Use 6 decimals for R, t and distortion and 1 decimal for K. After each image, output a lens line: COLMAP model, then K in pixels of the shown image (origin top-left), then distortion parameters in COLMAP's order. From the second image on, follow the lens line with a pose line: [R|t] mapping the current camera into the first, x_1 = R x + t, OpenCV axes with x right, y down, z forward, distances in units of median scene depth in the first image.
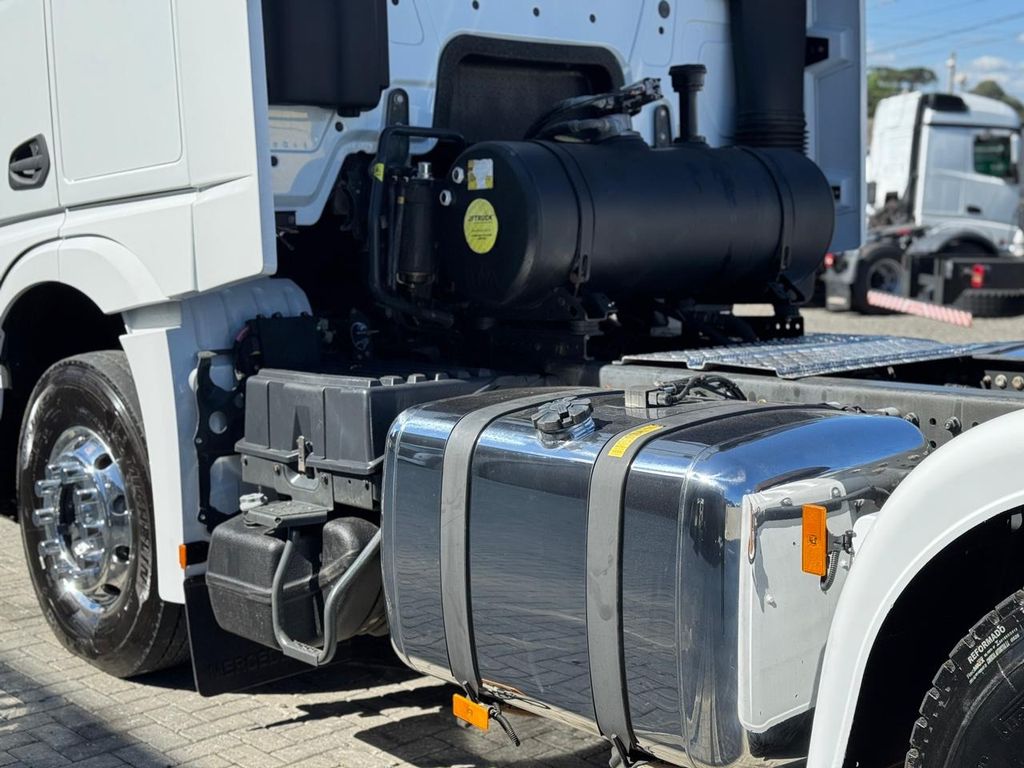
lens RADIAL K [[1360.3, 0, 490.0], [0, 1360.3, 385.4], [0, 0, 1]] dist [0.133431, 0.011341]
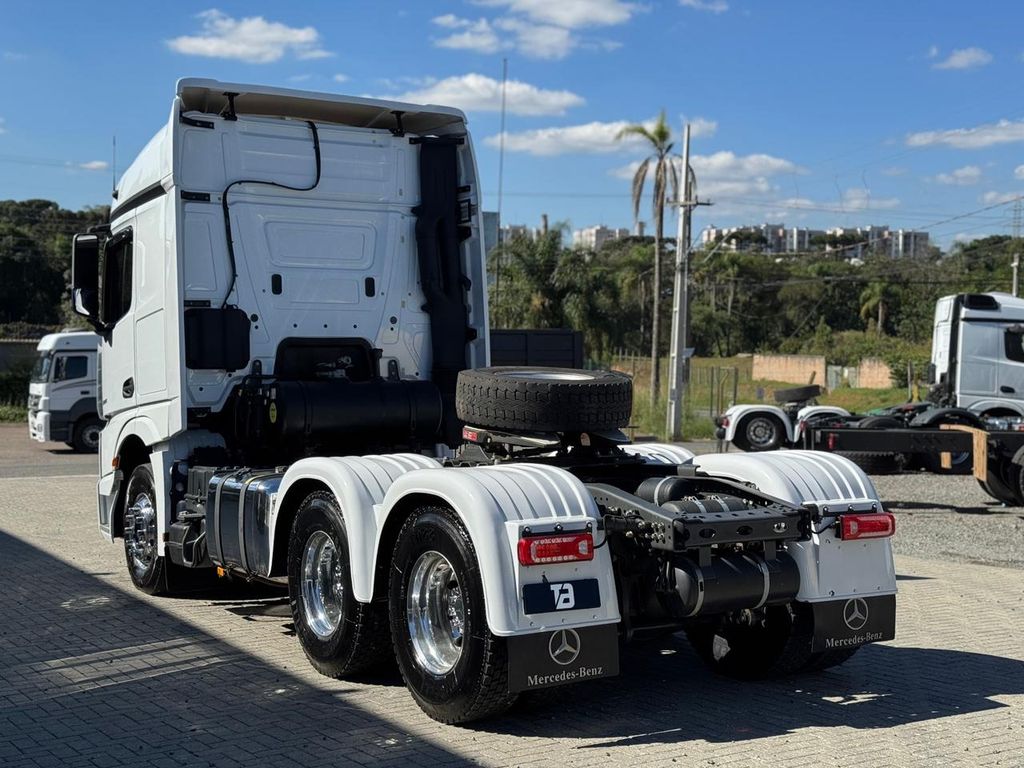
lens RADIAL K [[1360.3, 0, 490.0], [0, 1360.3, 385.4], [0, 0, 1]] dist [0.133431, 0.011341]
pose [[0.981383, -0.000977, -0.192059, 0.857779], [-0.022579, 0.992466, -0.120422, 0.131777], [0.190730, 0.122516, 0.973967, -1.420294]]
